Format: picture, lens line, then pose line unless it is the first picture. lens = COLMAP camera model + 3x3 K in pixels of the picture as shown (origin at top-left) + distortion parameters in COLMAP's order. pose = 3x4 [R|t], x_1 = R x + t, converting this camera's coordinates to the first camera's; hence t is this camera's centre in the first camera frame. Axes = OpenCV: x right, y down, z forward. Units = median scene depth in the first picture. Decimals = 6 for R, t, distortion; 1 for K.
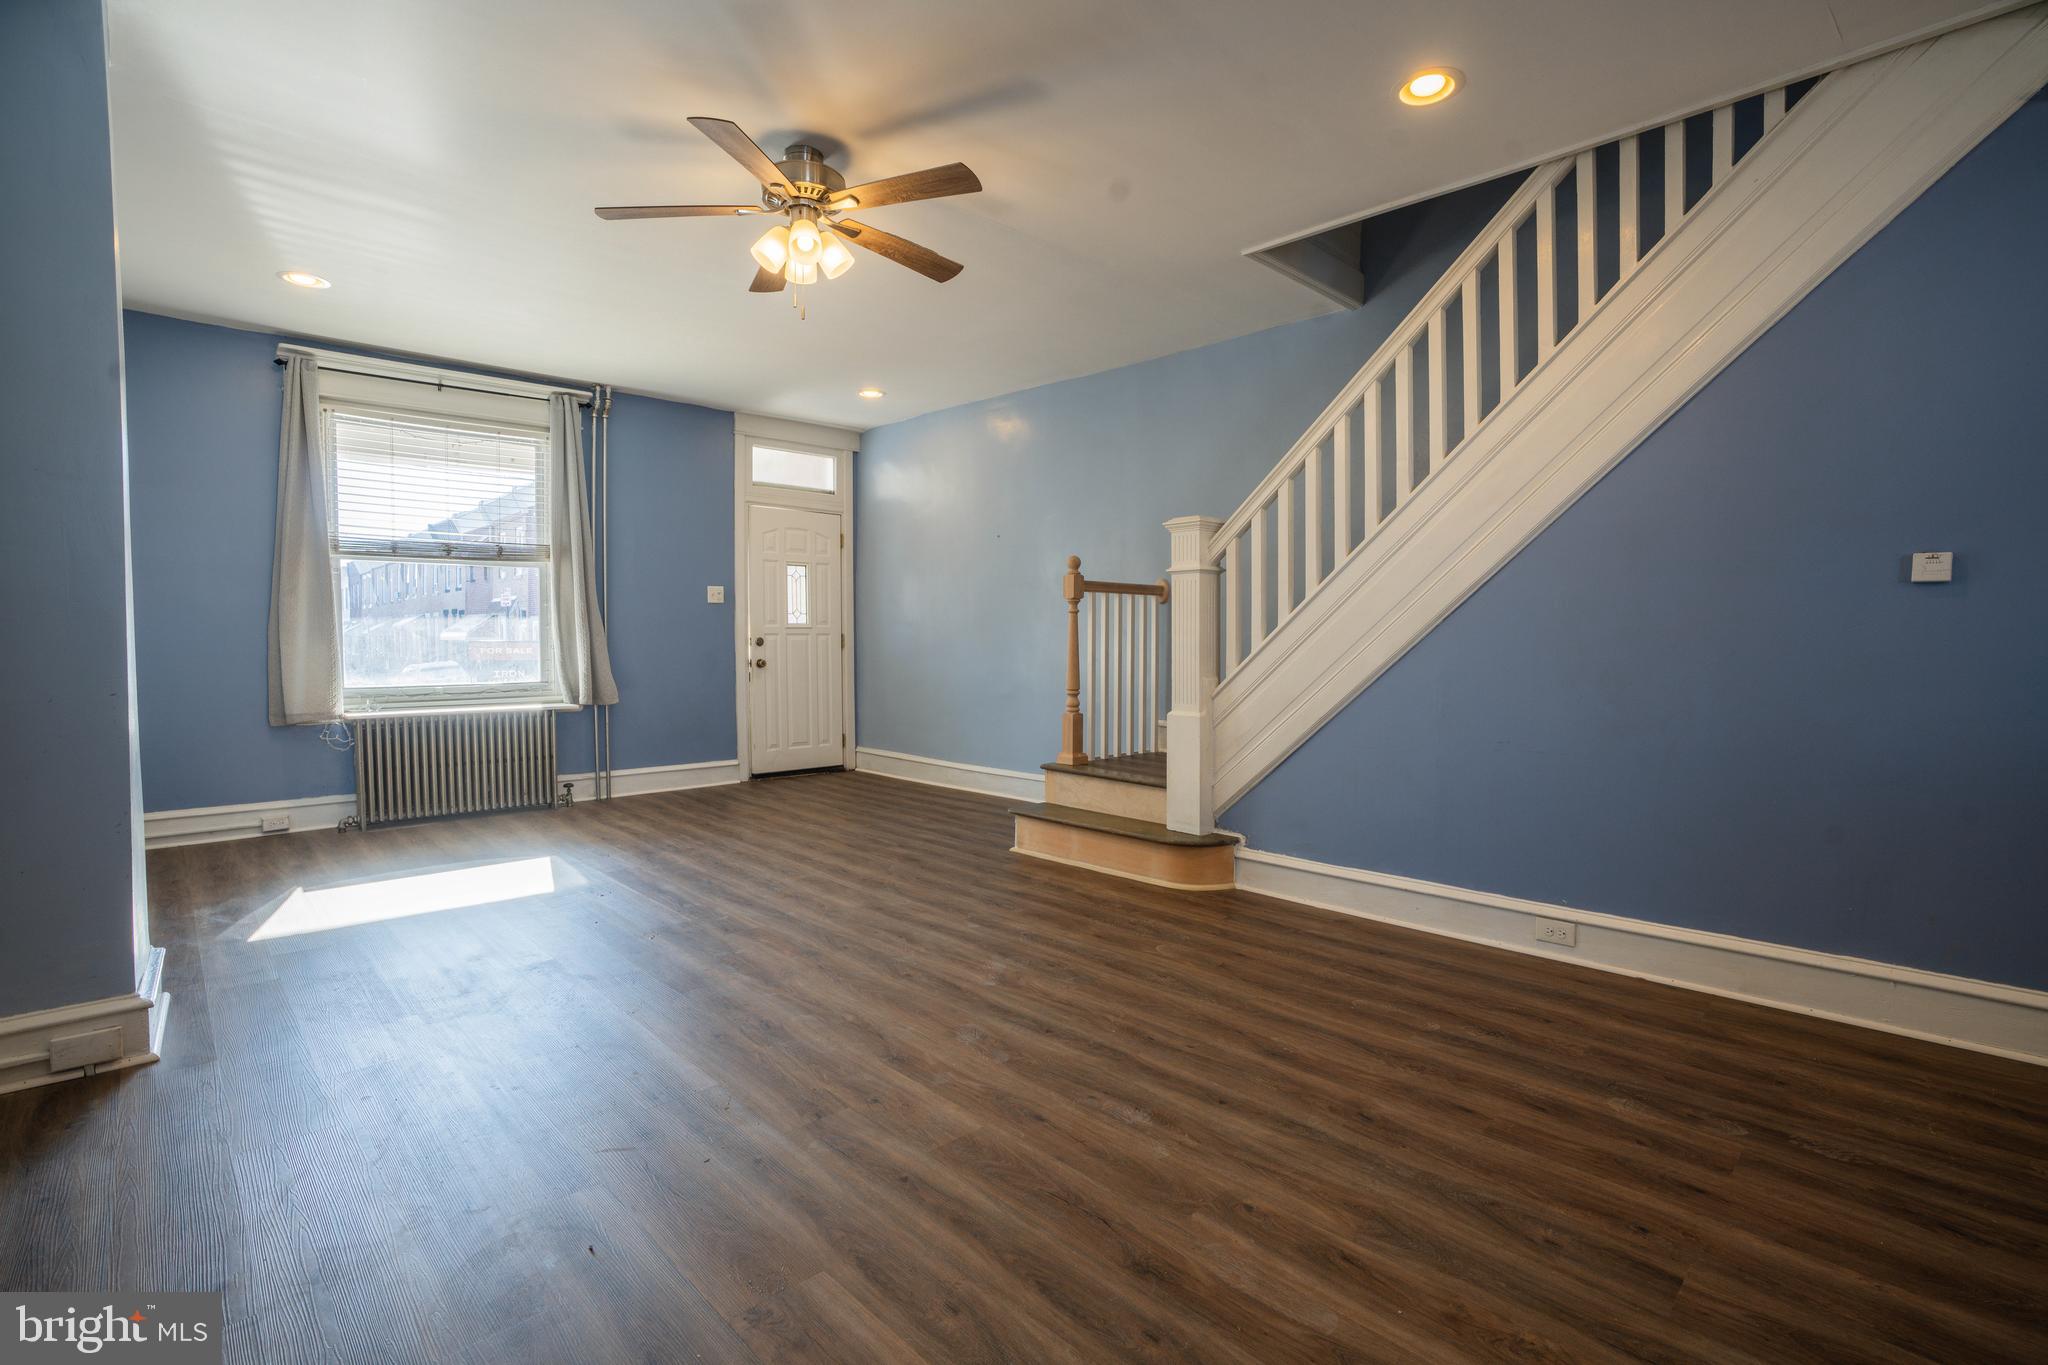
lens RADIAL K [[914.0, 0, 967.8], [0, 914.0, 653.9], [0, 0, 1]] dist [-0.005367, 0.002591]
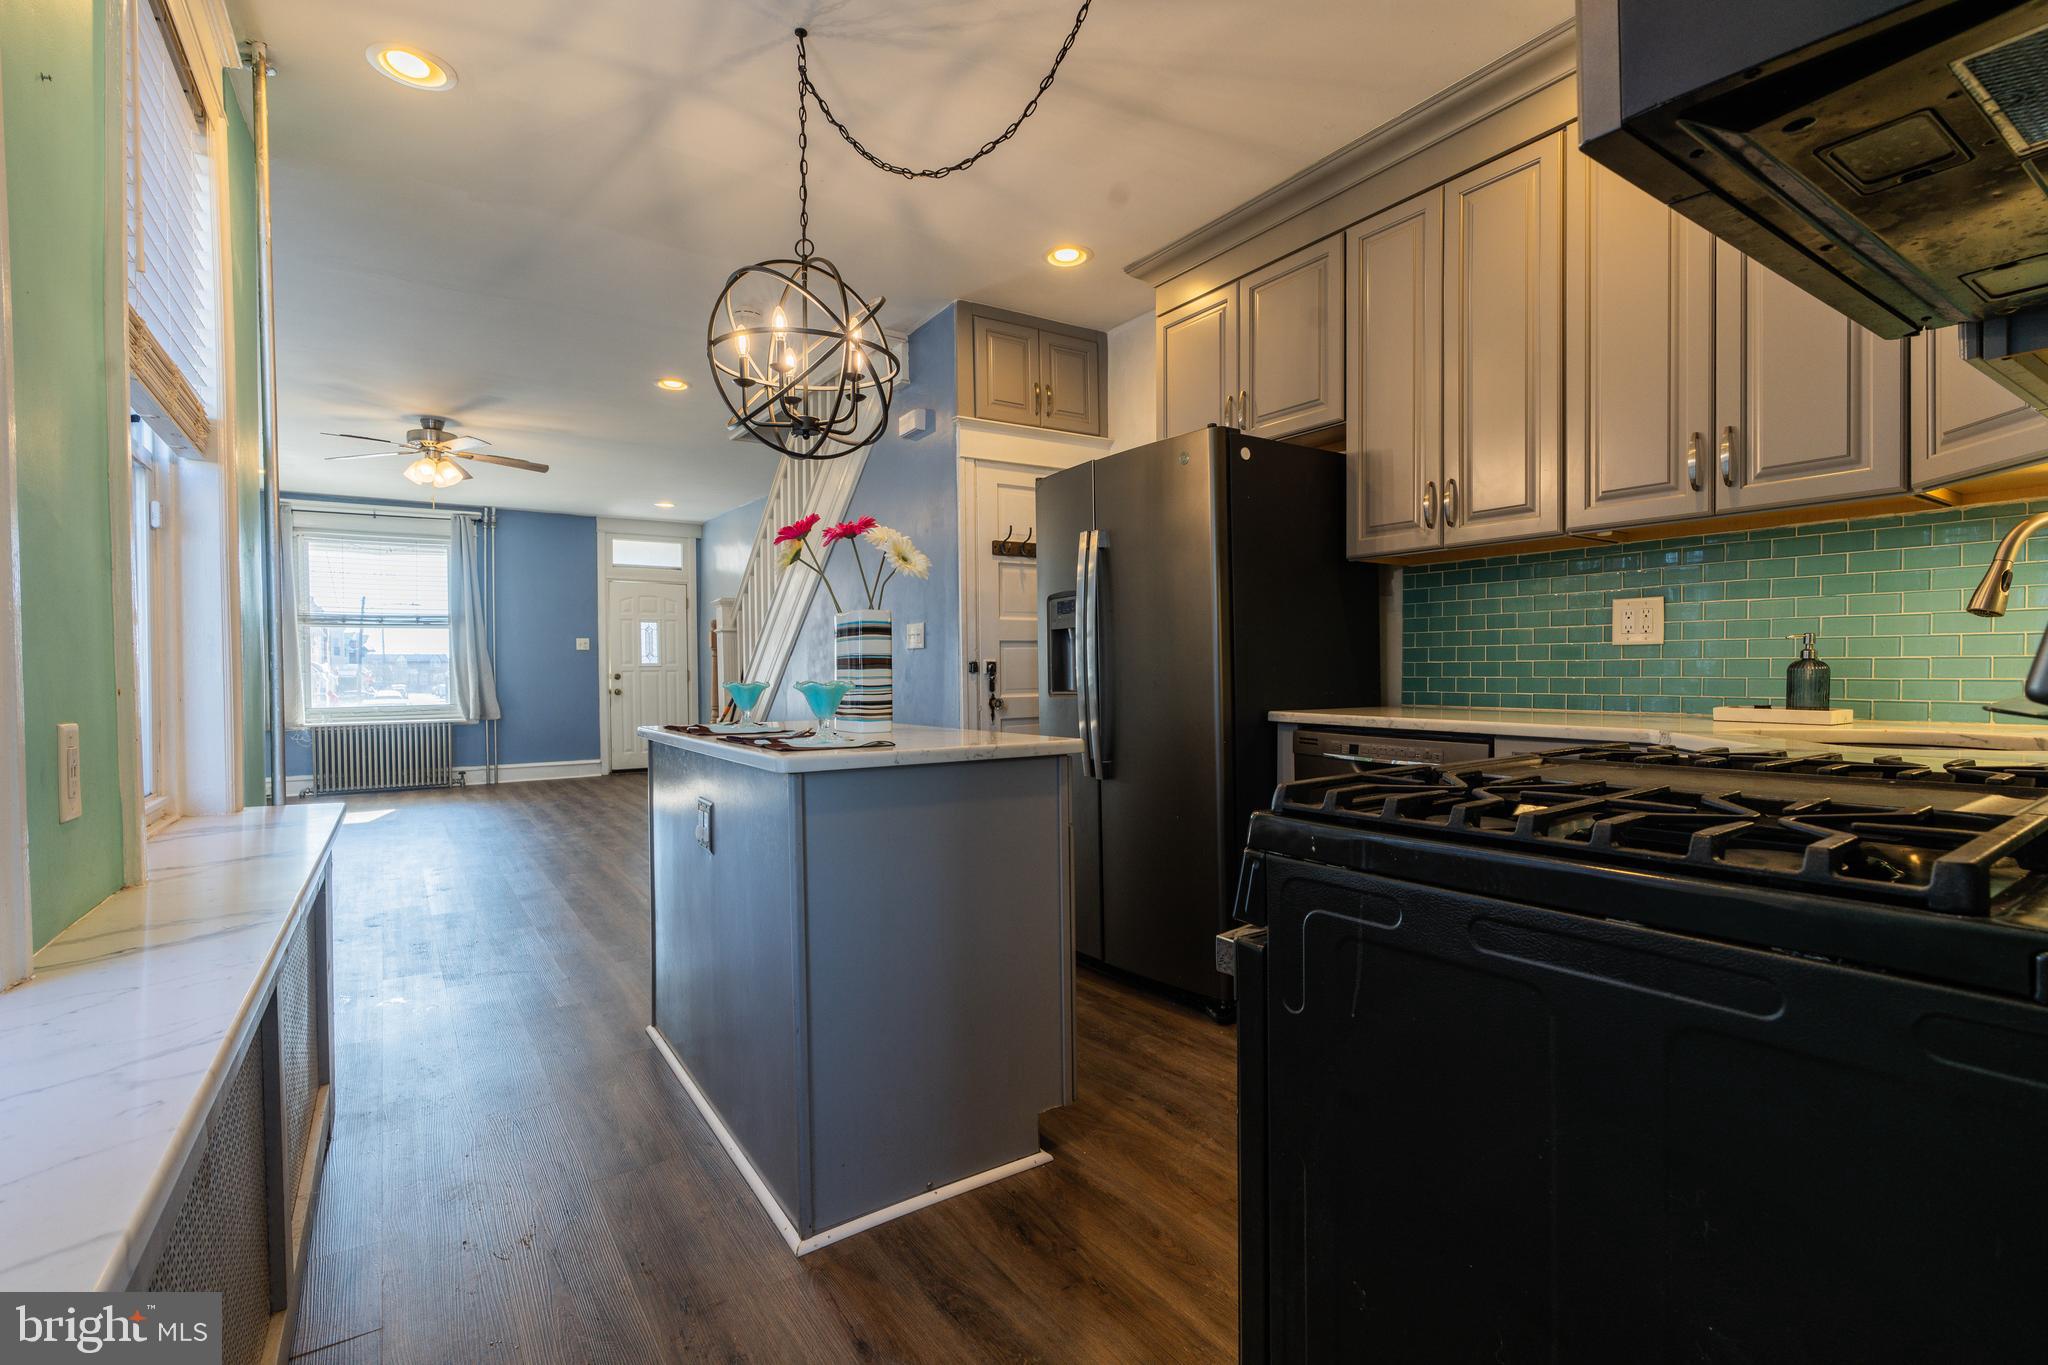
lens RADIAL K [[908.6, 0, 1010.3], [0, 908.6, 673.8], [0, 0, 1]] dist [0.001475, 0.000125]
pose [[0.991980, -0.010112, -0.125987, 0.567665], [0.008065, 0.999827, -0.016751, 0.011227], [0.126134, 0.015601, 0.991891, -0.330747]]
